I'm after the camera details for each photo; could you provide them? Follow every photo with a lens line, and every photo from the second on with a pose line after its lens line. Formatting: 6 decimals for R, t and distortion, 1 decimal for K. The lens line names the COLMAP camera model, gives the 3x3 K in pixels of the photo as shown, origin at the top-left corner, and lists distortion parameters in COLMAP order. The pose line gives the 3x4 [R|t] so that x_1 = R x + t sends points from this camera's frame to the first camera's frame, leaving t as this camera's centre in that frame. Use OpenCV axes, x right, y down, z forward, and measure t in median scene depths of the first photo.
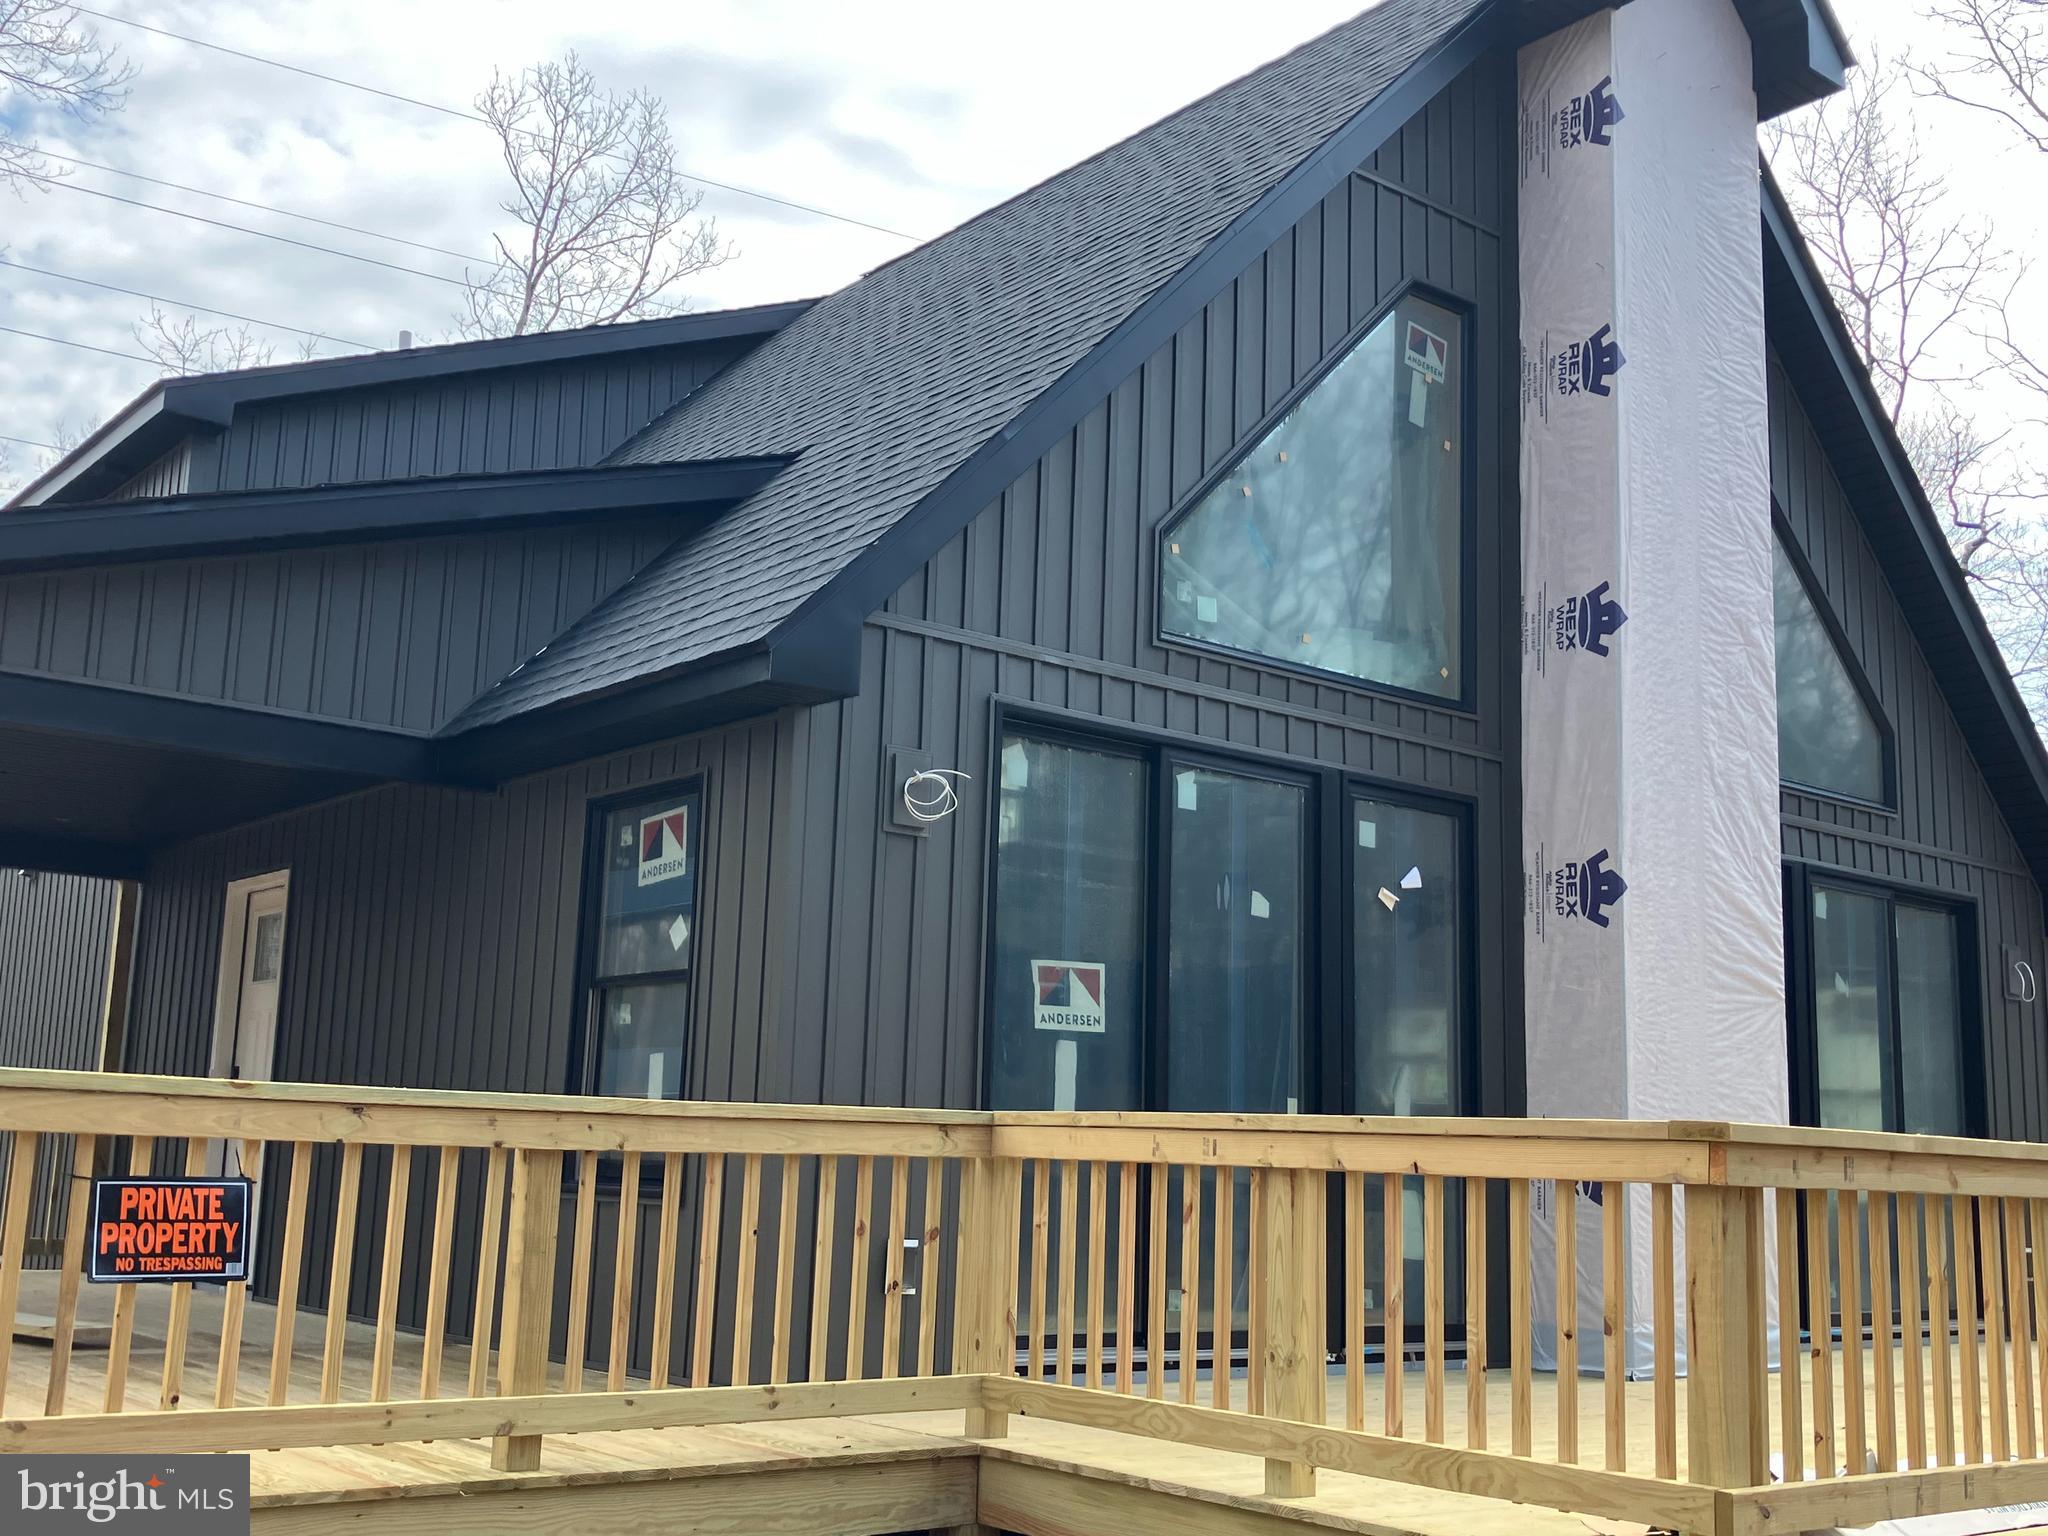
lens RADIAL K [[2180.8, 0, 1009.6], [0, 2180.8, 760.5], [0, 0, 1]] dist [0.050081, 0.000000]
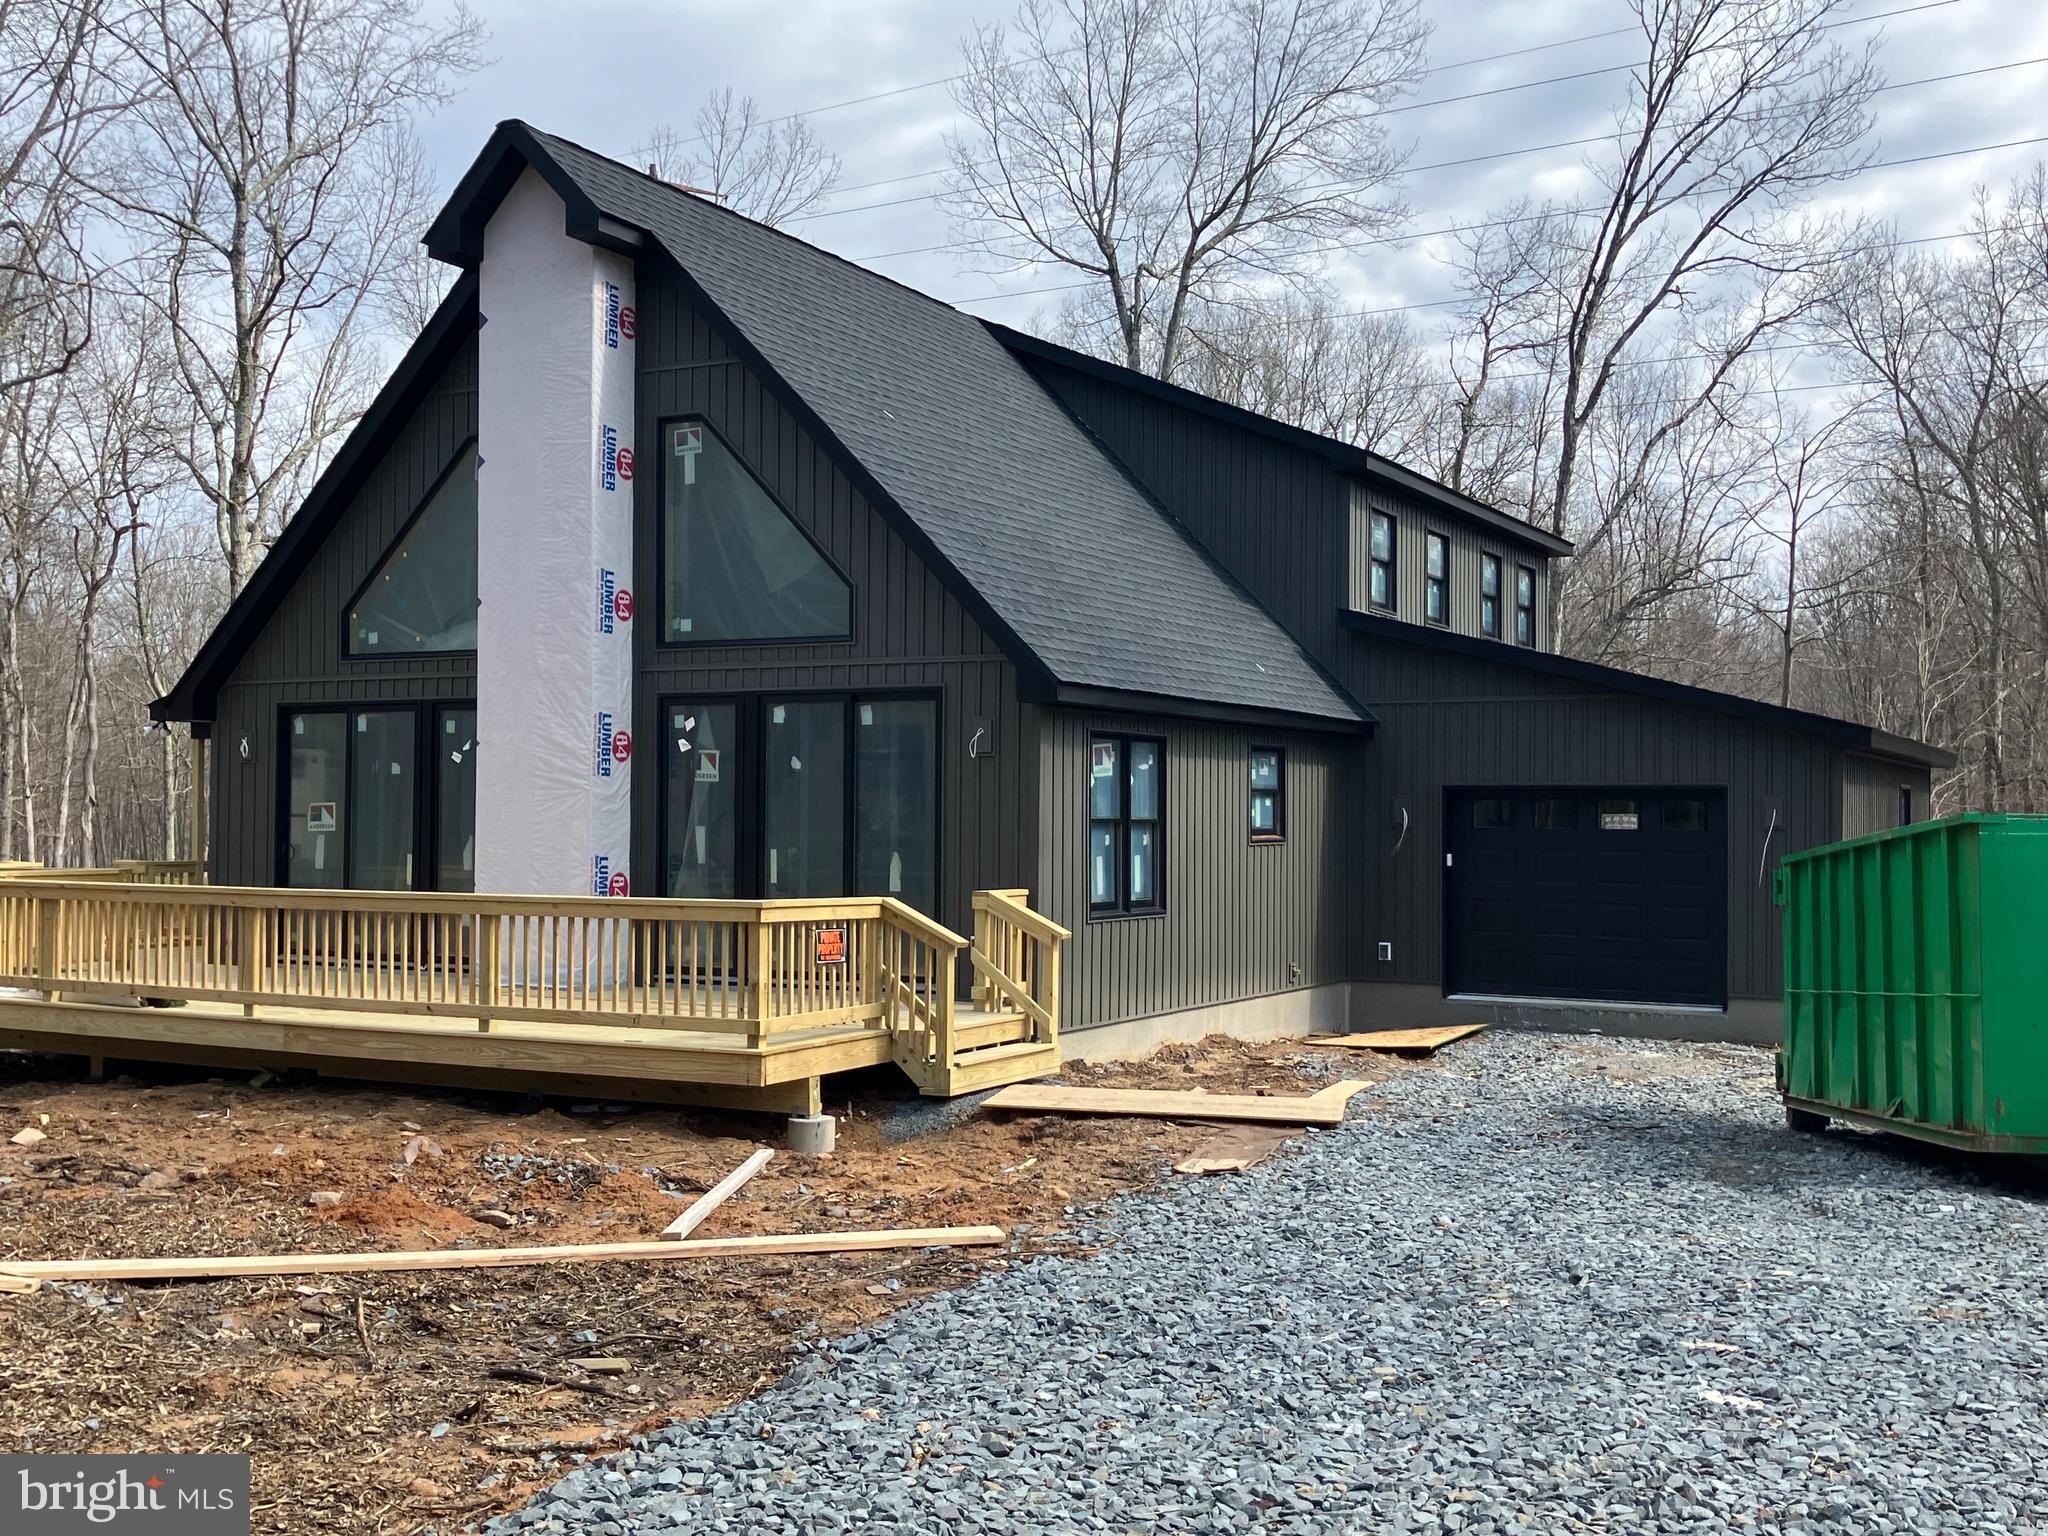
lens RADIAL K [[2179.4, 0, 1022.3], [0, 2179.4, 788.4], [0, 0, 1]] dist [0.027346, 0.000000]
pose [[0.391894, -0.044633, -0.918927, 2.392039], [0.174449, 0.984307, 0.026589, 0.136952], [0.903320, -0.170726, 0.393531, 0.695413]]
